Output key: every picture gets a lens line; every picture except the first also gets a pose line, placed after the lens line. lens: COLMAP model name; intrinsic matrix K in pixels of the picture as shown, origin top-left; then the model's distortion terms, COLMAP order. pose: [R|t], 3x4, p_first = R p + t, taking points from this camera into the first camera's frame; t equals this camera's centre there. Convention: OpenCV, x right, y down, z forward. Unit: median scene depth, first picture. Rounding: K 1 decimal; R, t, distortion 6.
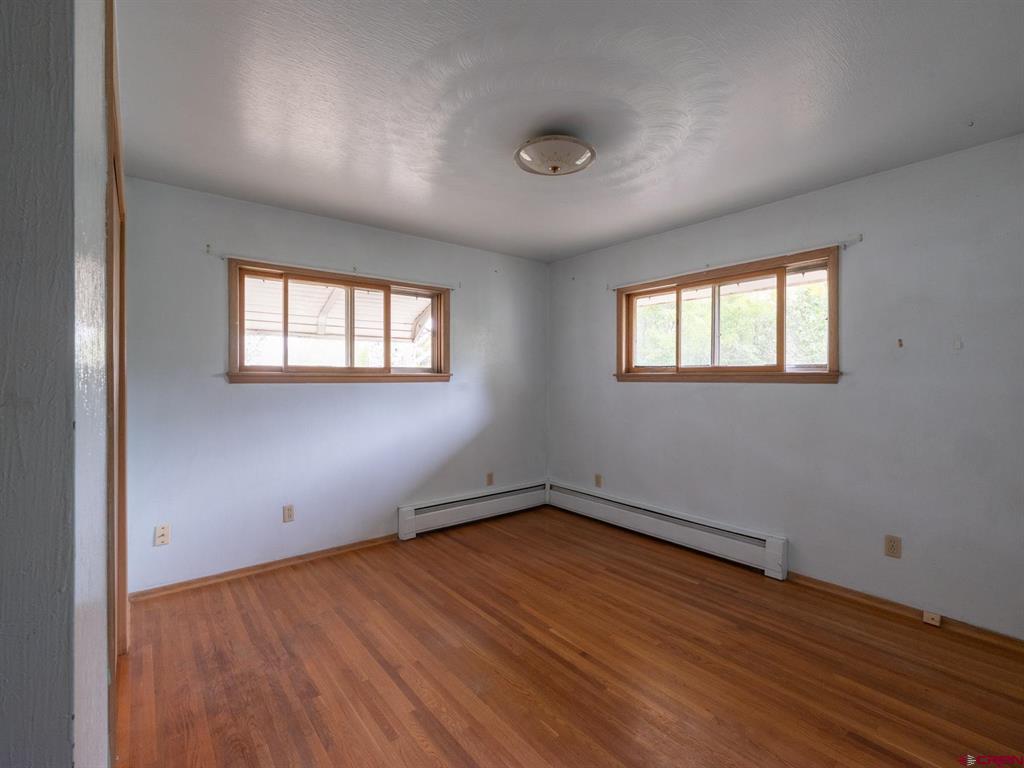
lens RADIAL K [[473.2, 0, 513.0], [0, 473.2, 382.3], [0, 0, 1]] dist [-0.003410, -0.000372]
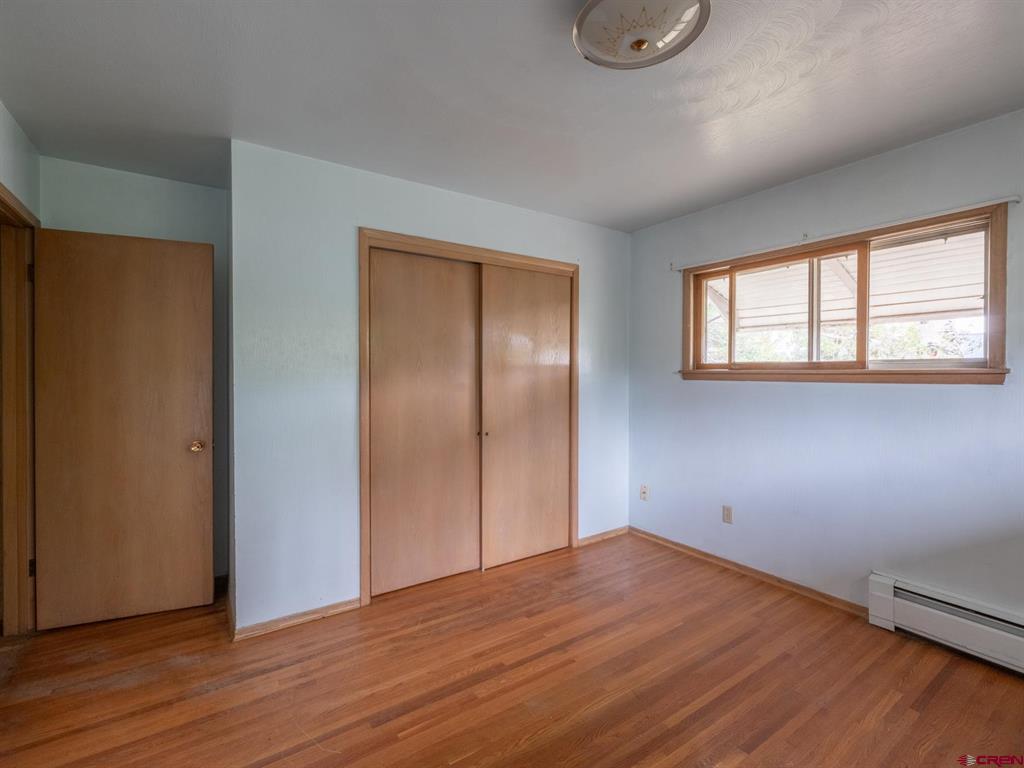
lens RADIAL K [[473.2, 0, 513.0], [0, 473.2, 382.3], [0, 0, 1]] dist [-0.003410, -0.000372]
pose [[-0.092301, 0.019724, -0.995536, 0.554647], [-0.013194, 0.999692, 0.021030, -0.009536], [0.995644, 0.015076, -0.092012, 0.673492]]
